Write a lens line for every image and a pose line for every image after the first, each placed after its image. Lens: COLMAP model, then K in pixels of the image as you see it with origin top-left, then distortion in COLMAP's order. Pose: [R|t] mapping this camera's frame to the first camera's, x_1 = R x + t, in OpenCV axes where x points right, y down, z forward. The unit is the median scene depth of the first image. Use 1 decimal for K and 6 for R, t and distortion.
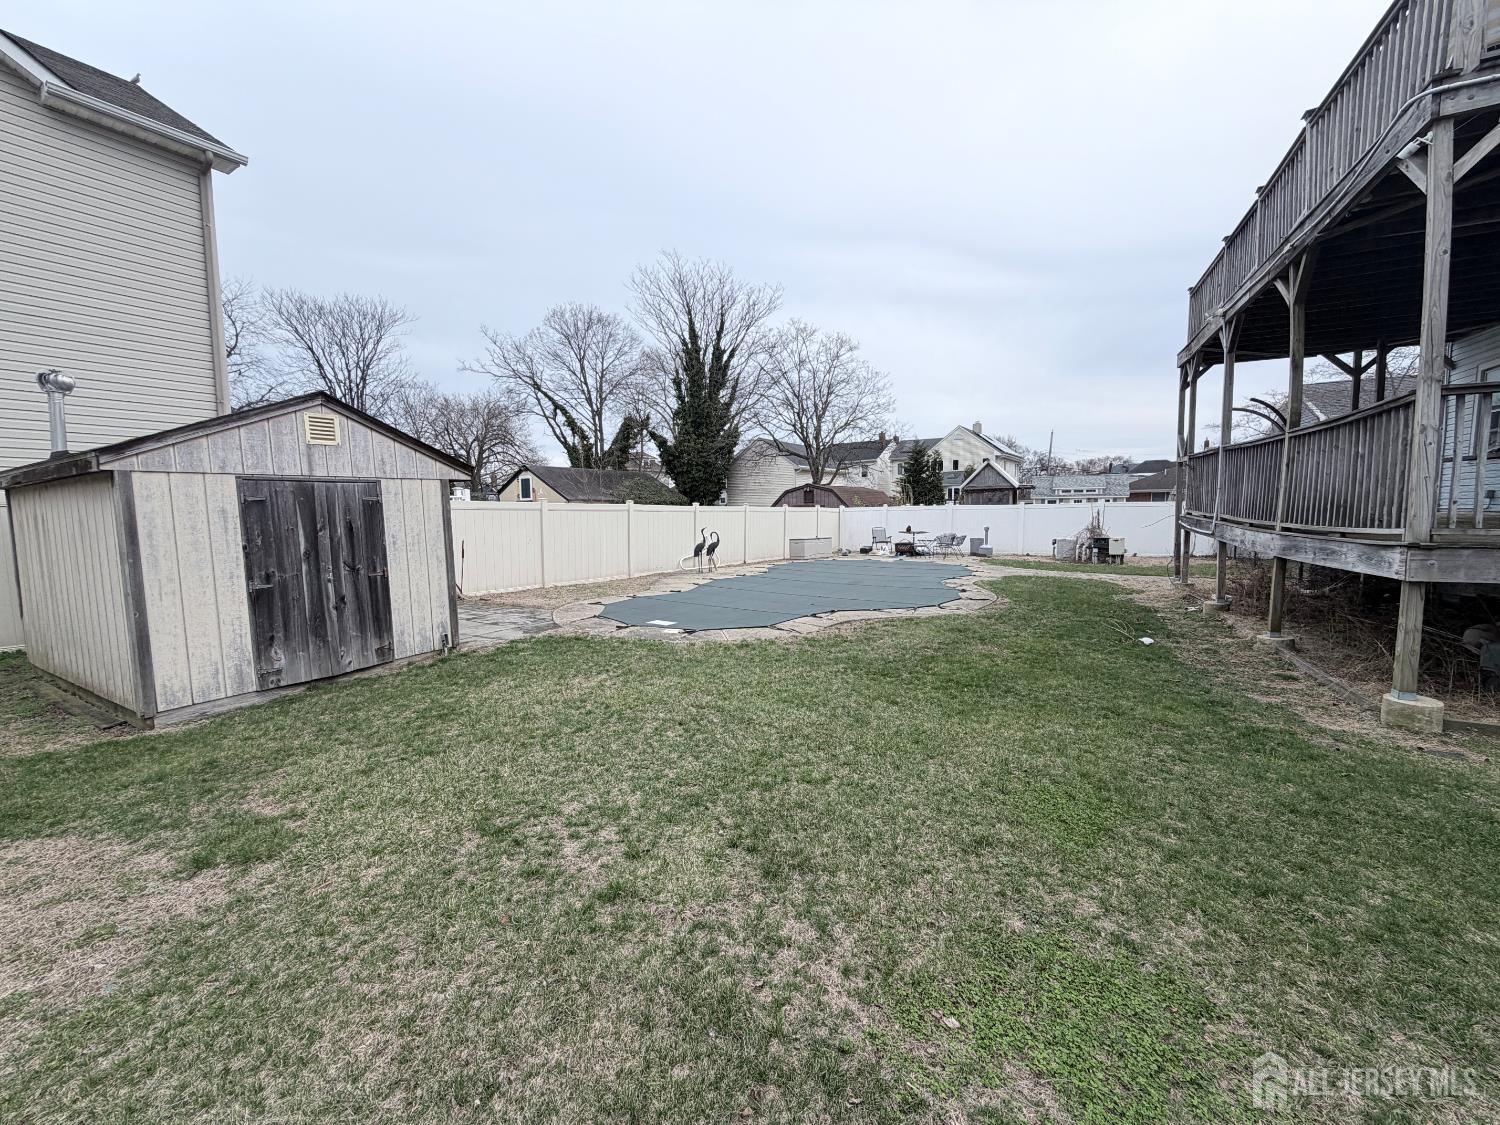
lens RADIAL K [[603.3, 0, 750.0], [0, 603.3, 562.5], [0, 0, 1]] dist [0.000517, -0.000100]
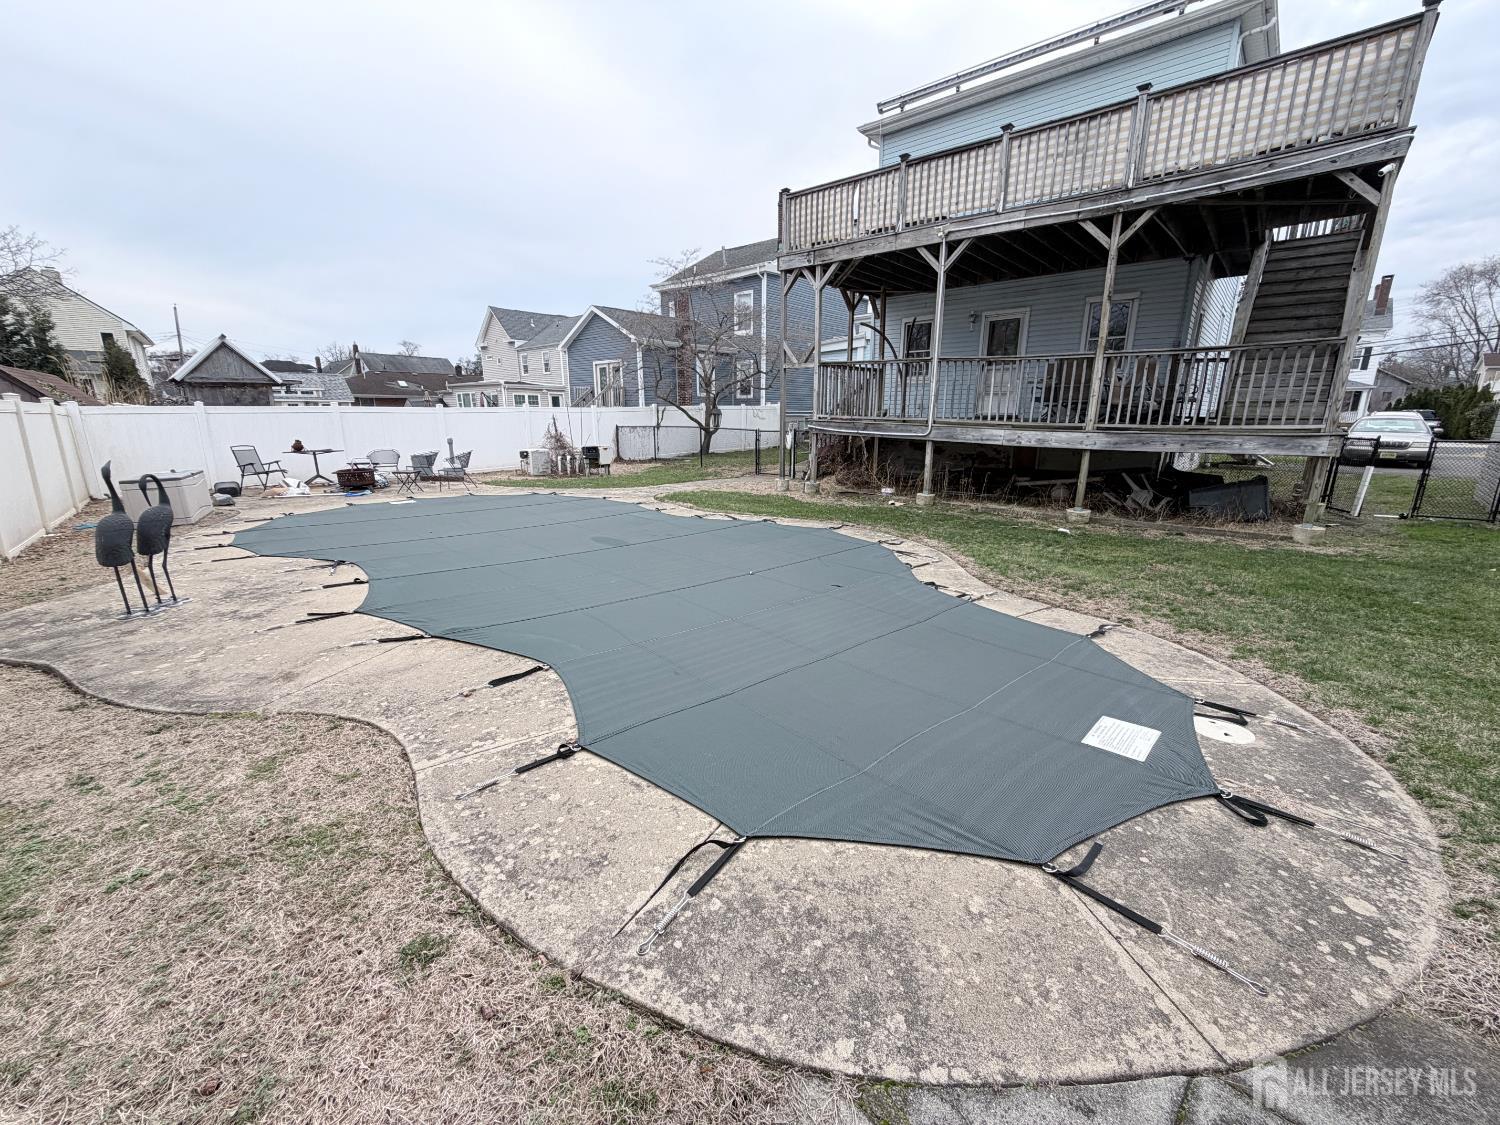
lens RADIAL K [[585.2, 0, 750.0], [0, 585.2, 562.5], [0, 0, 1]] dist [0.003184, 0.000132]
pose [[0.249081, -0.228016, 0.941258, -0.624052], [0.080233, 0.973407, 0.214573, -0.106033], [-0.965154, 0.022074, 0.260751, 1.398956]]
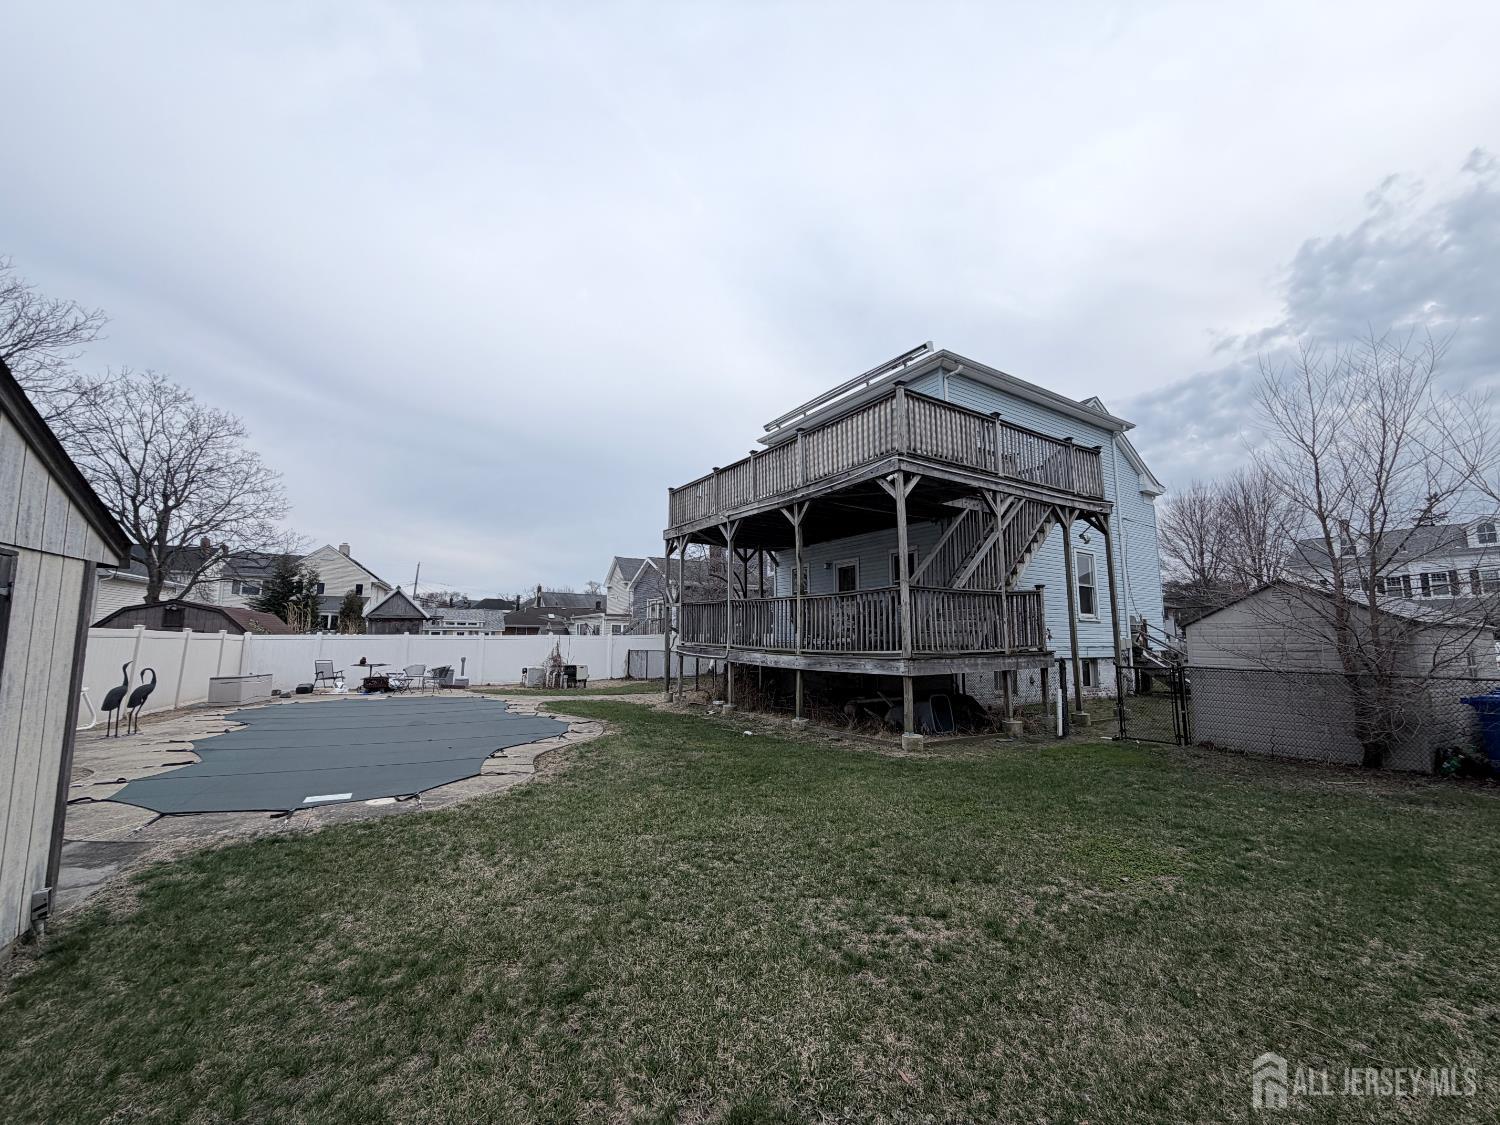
lens RADIAL K [[594.8, 0, 757.5], [0, 594.8, 562.7], [0, 0, 1]] dist [0.000442, -0.000072]
pose [[0.500132, 0.125665, 0.856783, -0.654048], [0.064810, 0.981208, -0.181745, -0.009253], [-0.863521, 0.146425, 0.482589, 0.275426]]
